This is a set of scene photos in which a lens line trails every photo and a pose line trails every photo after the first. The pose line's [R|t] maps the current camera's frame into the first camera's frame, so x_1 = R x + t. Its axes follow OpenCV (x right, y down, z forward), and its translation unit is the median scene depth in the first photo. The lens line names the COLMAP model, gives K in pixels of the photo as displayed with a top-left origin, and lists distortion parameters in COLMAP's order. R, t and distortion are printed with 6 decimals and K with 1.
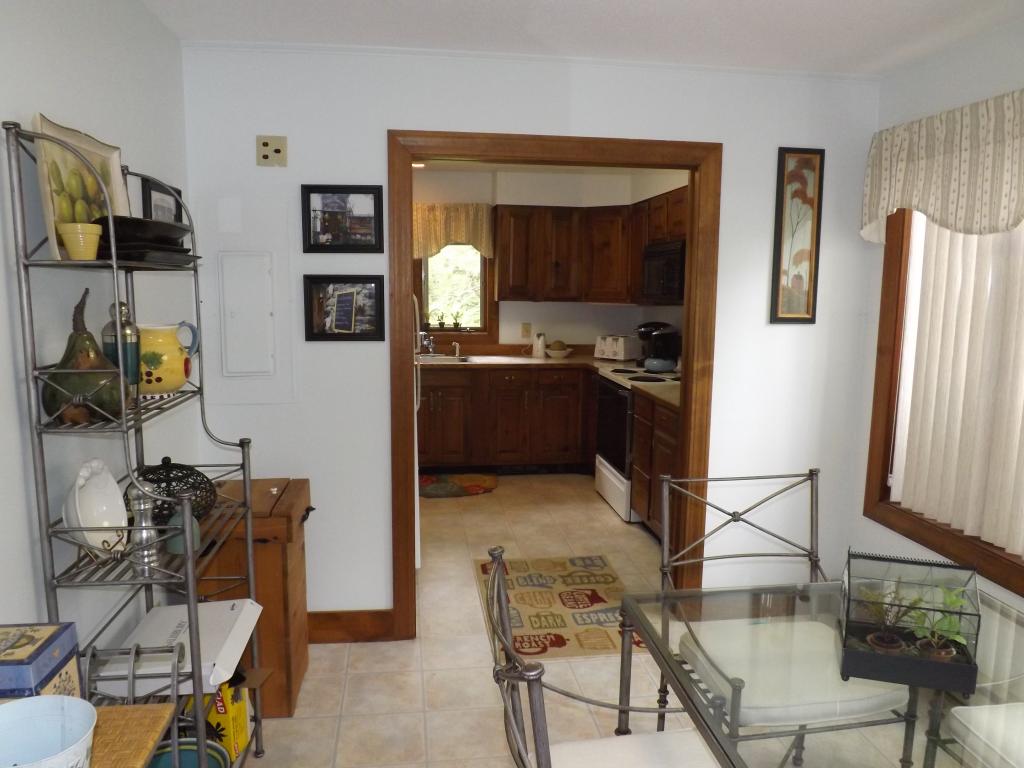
lens RADIAL K [[748.9, 0, 513.7], [0, 748.9, 384.7], [0, 0, 1]] dist [-0.057365, 0.015197]
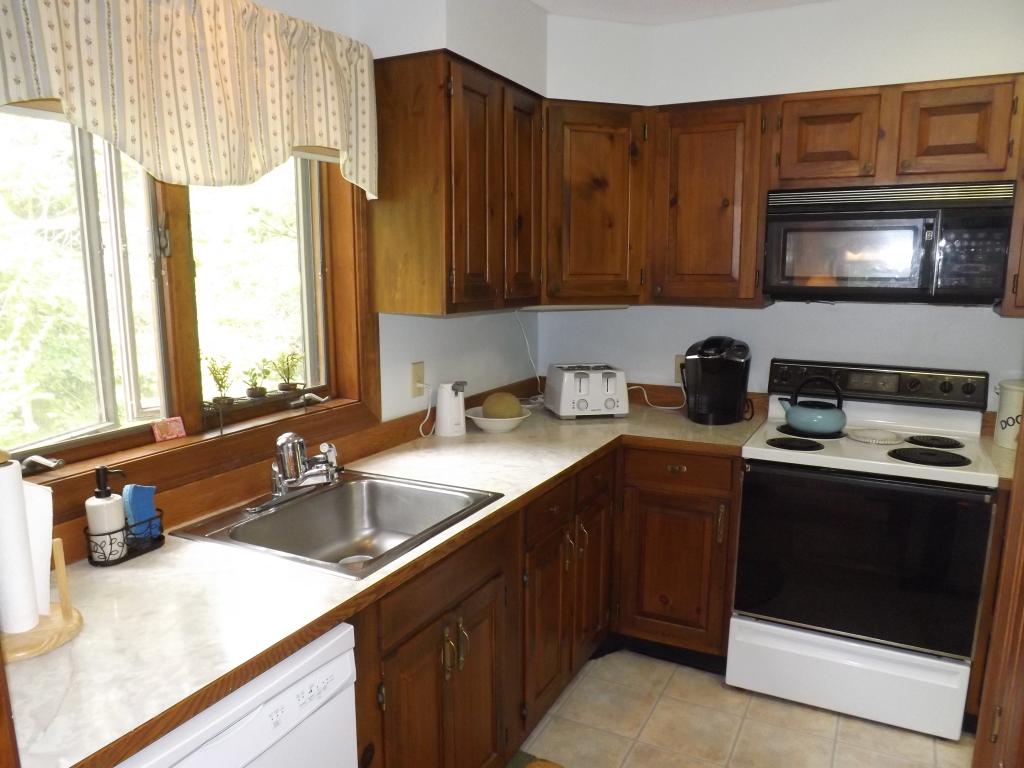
lens RADIAL K [[748.9, 0, 510.1], [0, 748.9, 390.5], [0, 0, 1]] dist [-0.057365, 0.015197]
pose [[0.578260, -0.153575, 0.801268, -0.307891], [0.104771, 0.987970, 0.113748, -0.114194], [-0.809097, 0.018174, 0.587394, 0.752441]]
